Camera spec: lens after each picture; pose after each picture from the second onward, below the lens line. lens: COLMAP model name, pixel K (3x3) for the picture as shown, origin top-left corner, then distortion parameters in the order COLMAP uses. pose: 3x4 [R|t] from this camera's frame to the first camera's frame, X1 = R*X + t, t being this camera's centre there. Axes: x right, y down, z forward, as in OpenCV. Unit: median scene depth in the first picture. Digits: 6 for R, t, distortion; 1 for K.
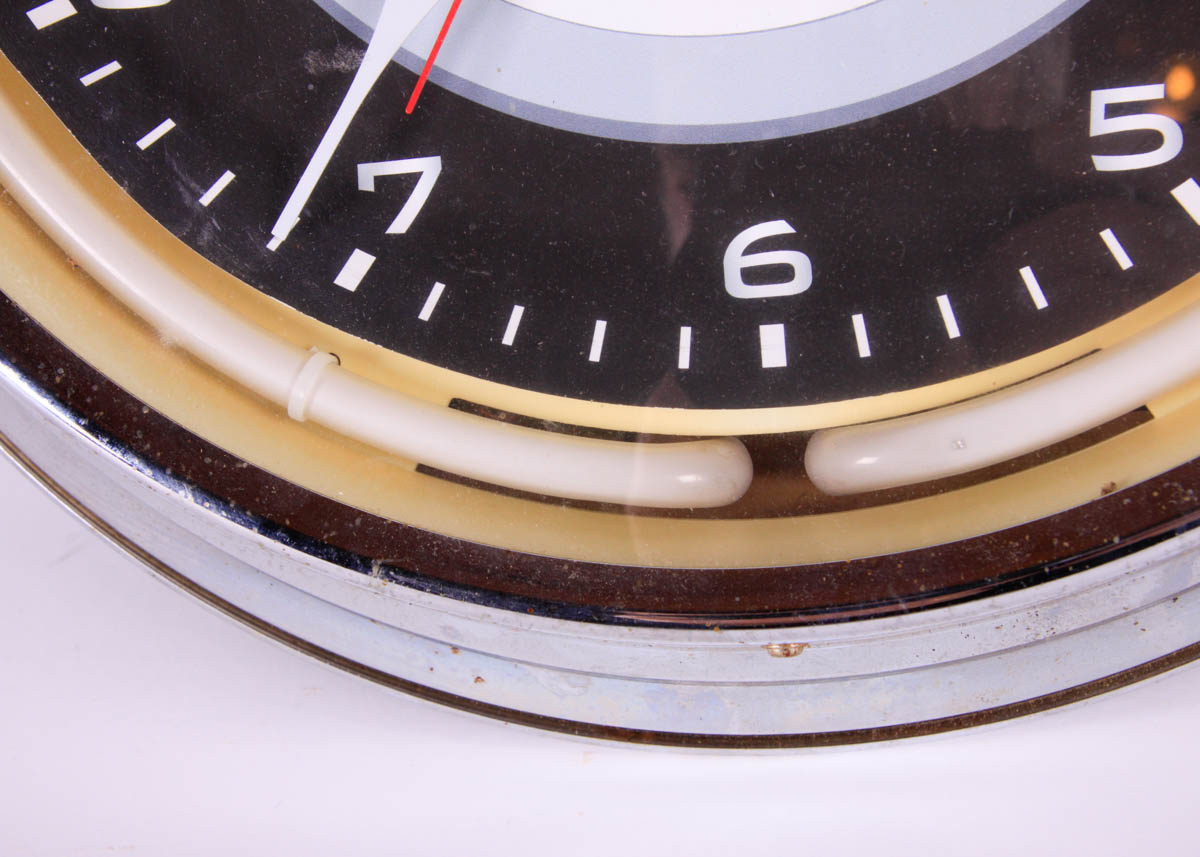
lens RADIAL K [[1643.6, 0, 599.3], [0, 1643.6, 428.6], [0, 0, 1]] dist [-0.028662, 0.000000]
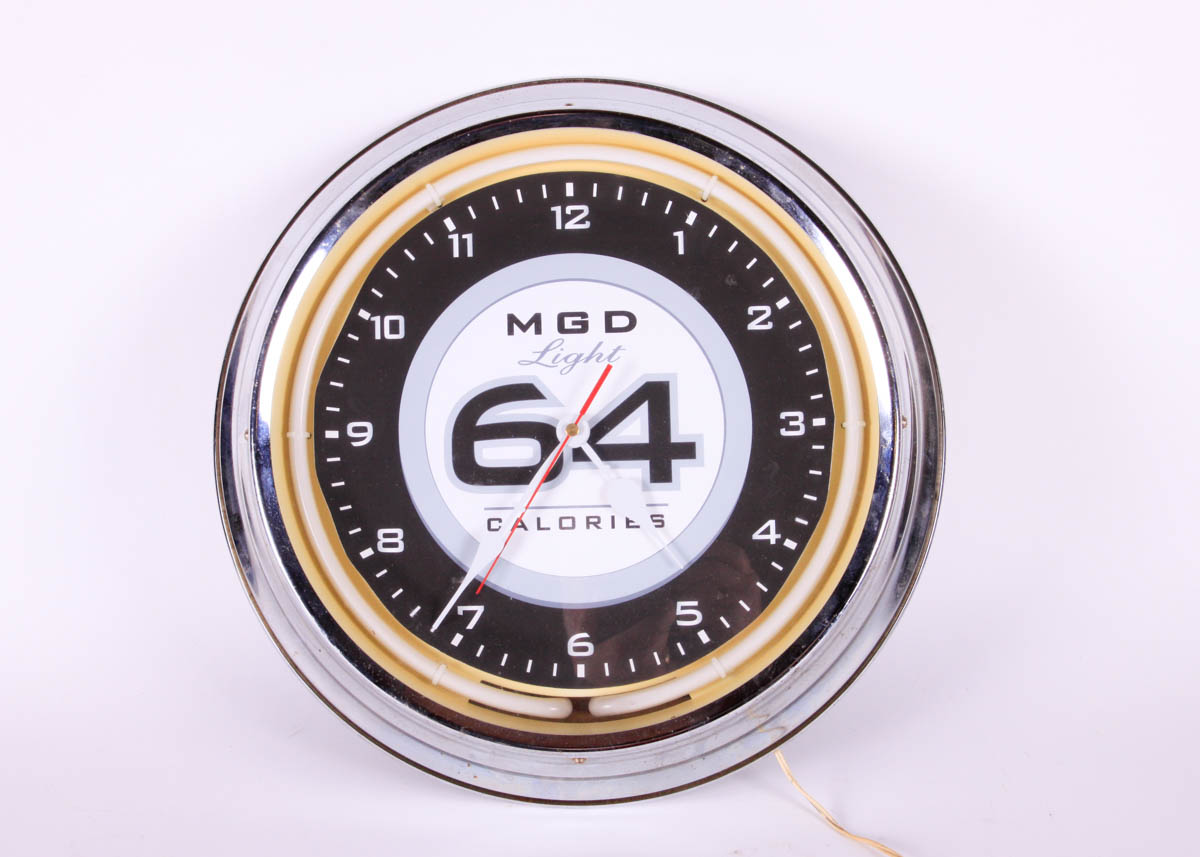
lens RADIAL K [[1730.3, 0, 604.0], [0, 1730.3, 431.7], [0, 0, 1]] dist [-0.023873, 0.000000]
pose [[0.991640, 0.074509, 0.105354, -0.255953], [-0.056908, 0.985284, -0.161175, 0.035775], [-0.115813, 0.153832, 0.981287, -2.544737]]
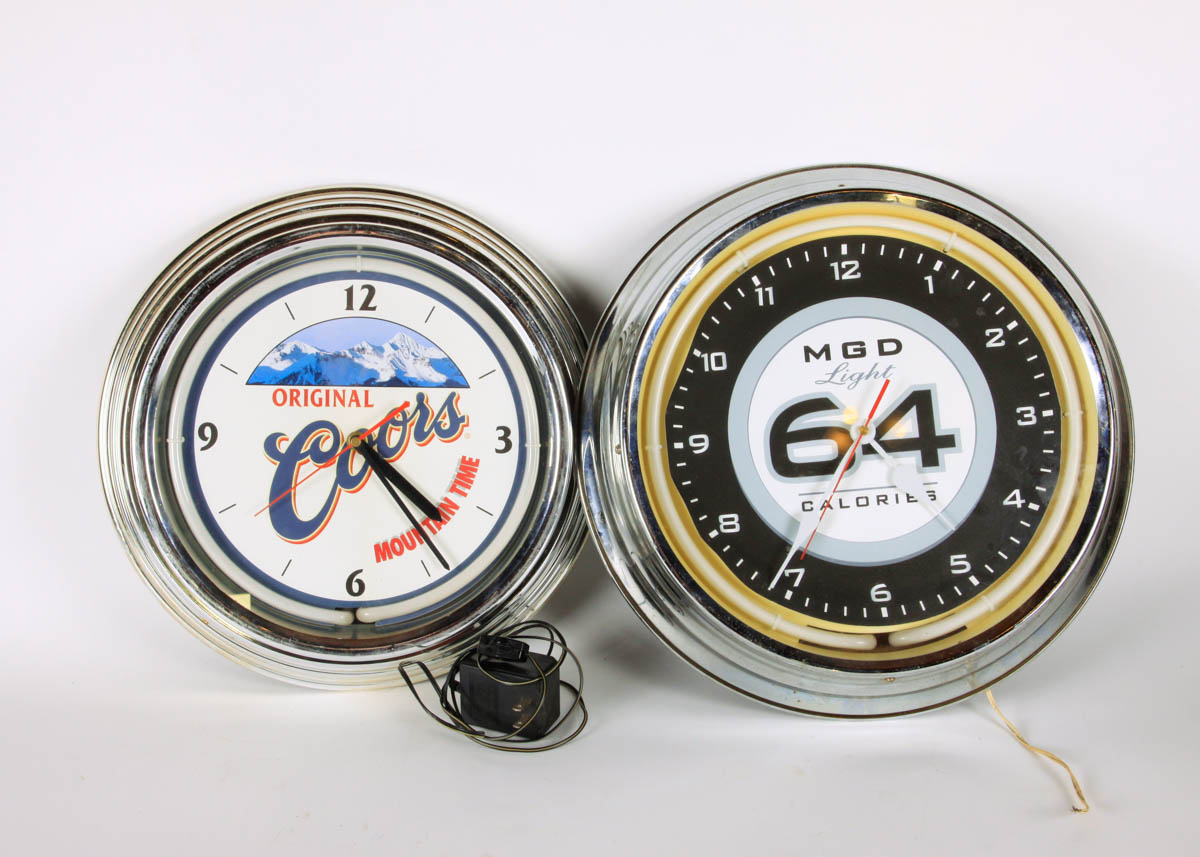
lens RADIAL K [[1597.3, 0, 596.9], [0, 1597.3, 423.6], [0, 0, 1]] dist [-0.026159, 0.000000]
pose [[0.992576, 0.016586, 0.120486, -1.182669], [0.006240, 0.982408, -0.186645, 0.246895], [-0.121462, 0.186012, 0.975011, -3.182918]]
